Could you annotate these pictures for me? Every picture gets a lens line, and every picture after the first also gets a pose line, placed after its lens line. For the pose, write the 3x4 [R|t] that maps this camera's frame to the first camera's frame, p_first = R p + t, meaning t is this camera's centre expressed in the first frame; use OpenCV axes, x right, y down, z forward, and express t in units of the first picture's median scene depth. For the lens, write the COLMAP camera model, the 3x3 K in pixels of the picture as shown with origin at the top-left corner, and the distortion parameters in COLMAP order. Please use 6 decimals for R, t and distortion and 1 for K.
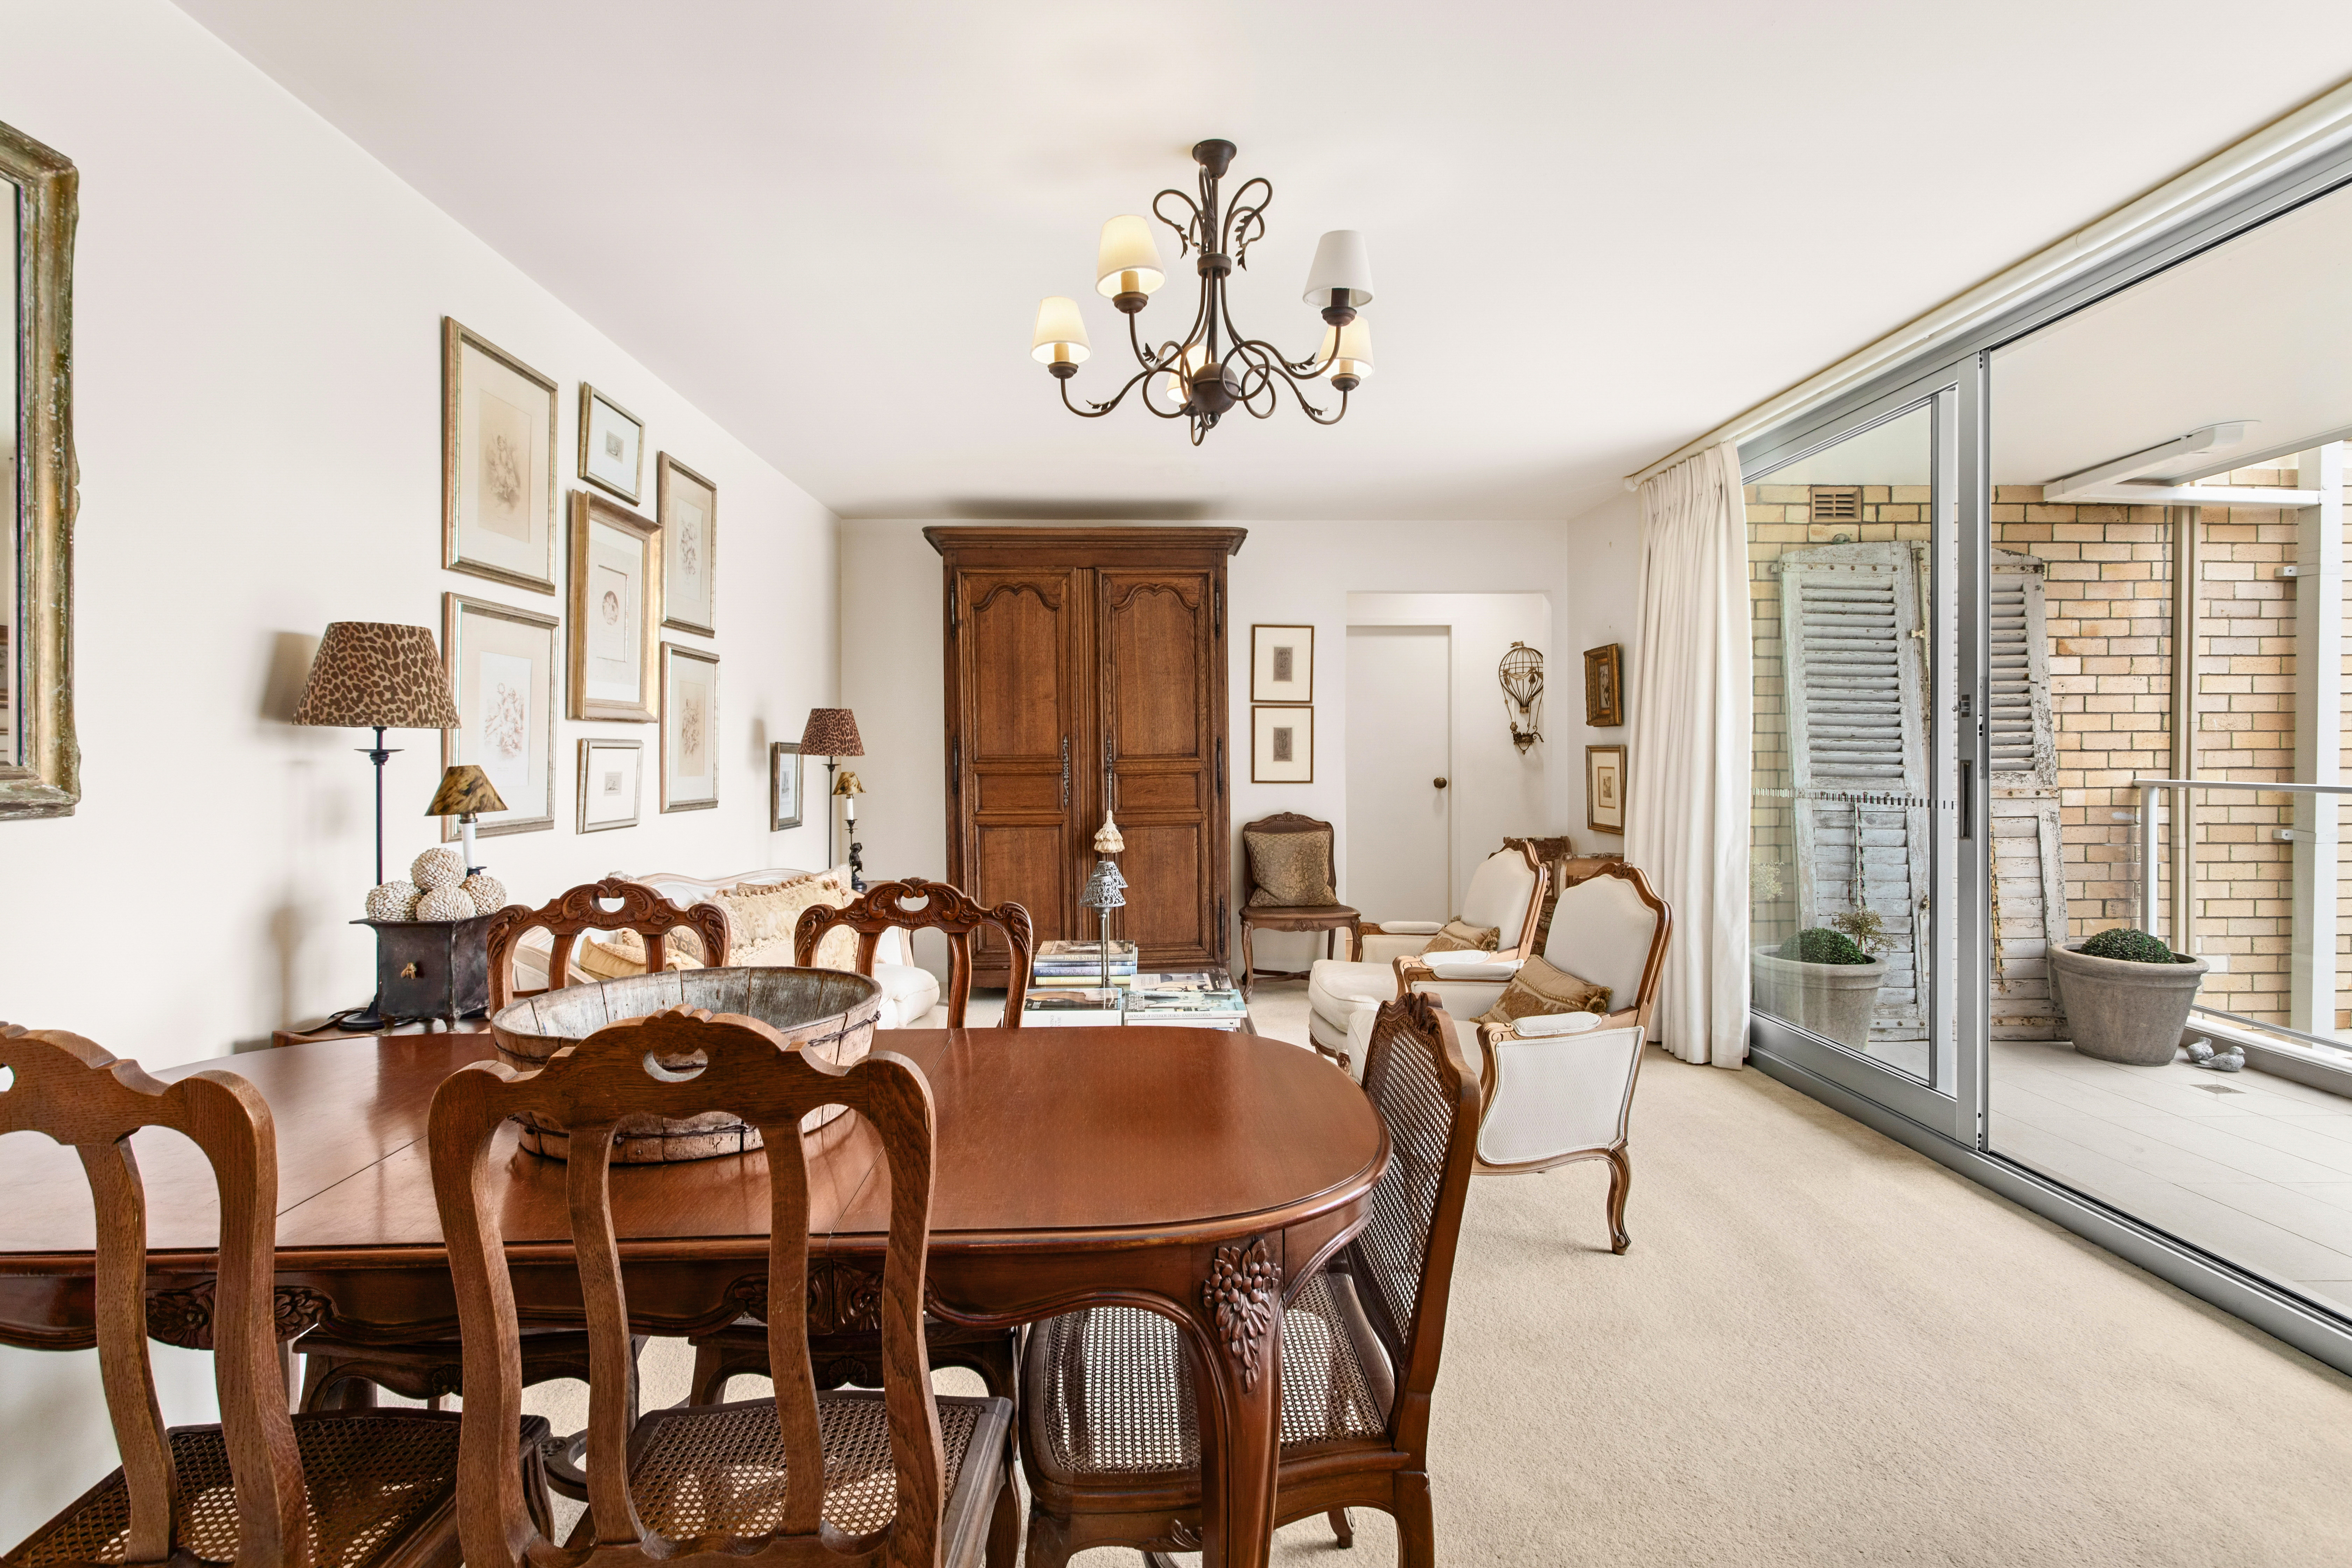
lens RADIAL K [[1141.0, 0, 1167.5], [0, 1141.0, 763.2], [0, 0, 1]] dist [-0.010299, 0.000117]
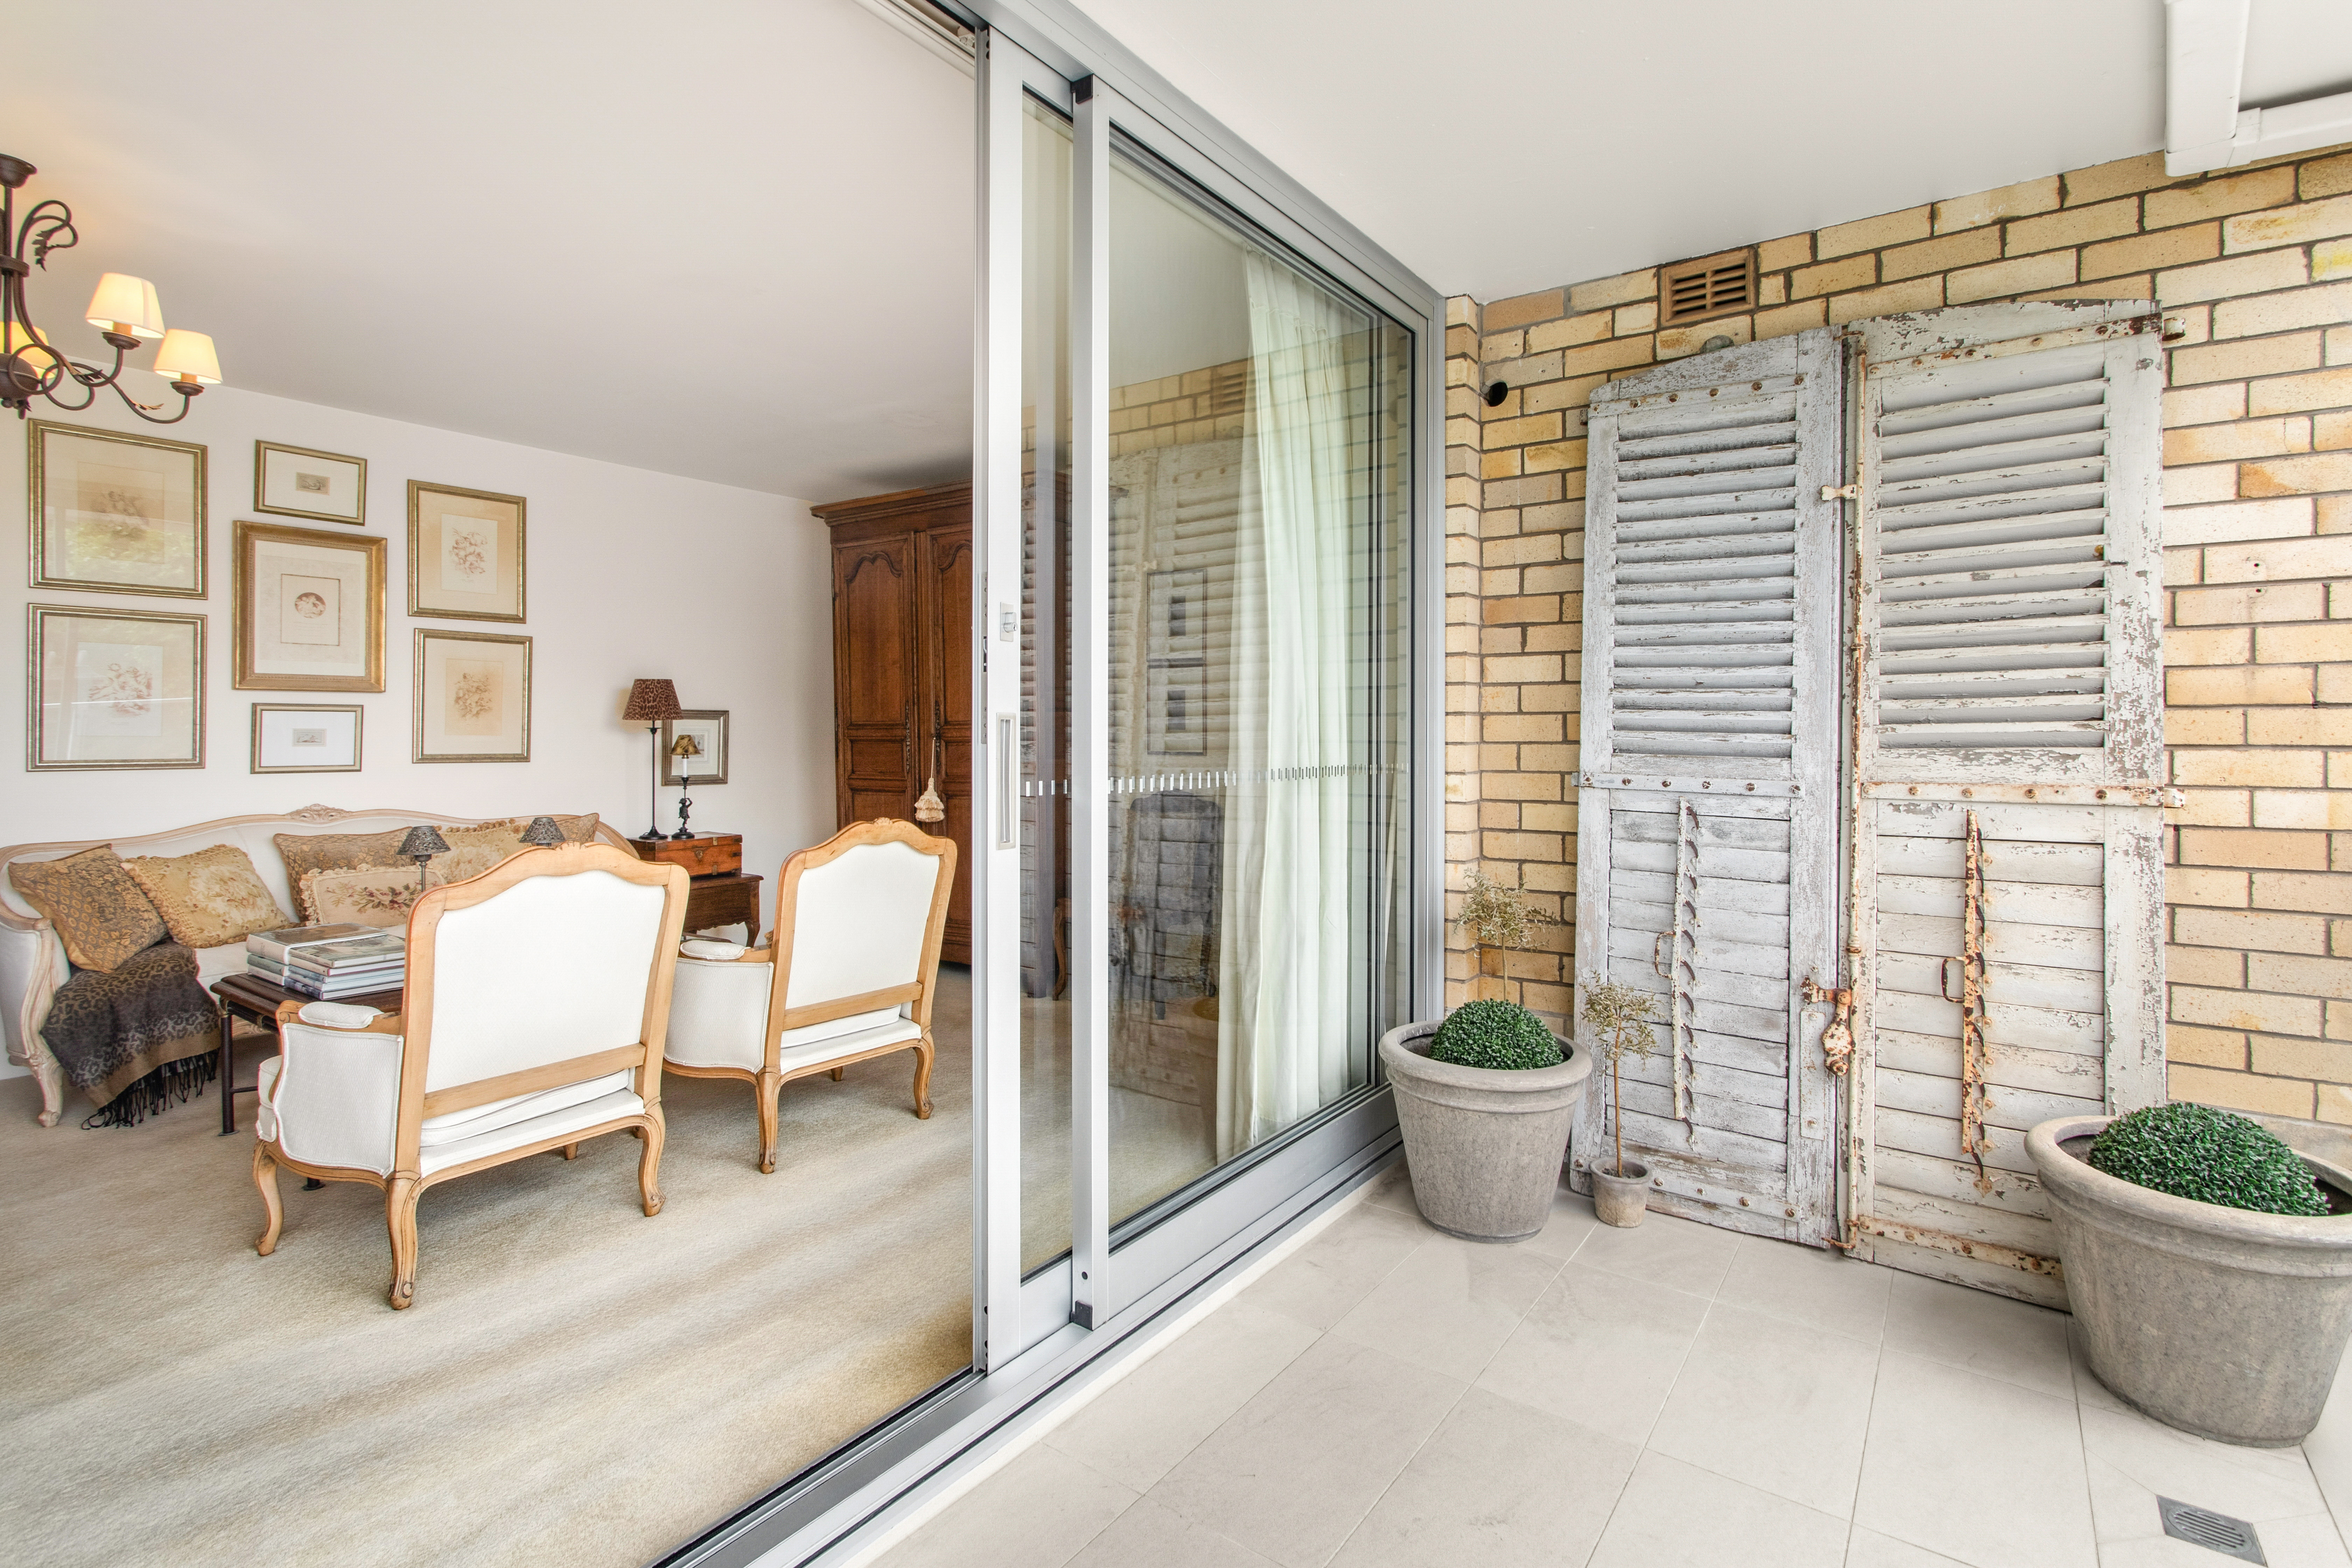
lens RADIAL K [[1141.0, 0, 1152.5], [0, 1141.0, 734.9], [0, 0, 1]] dist [-0.010299, 0.000117]
pose [[0.784782, 0.005758, -0.619745, 0.741444], [-0.010893, 0.999931, -0.004504, 0.007394], [0.619676, 0.010286, 0.784790, 0.375367]]
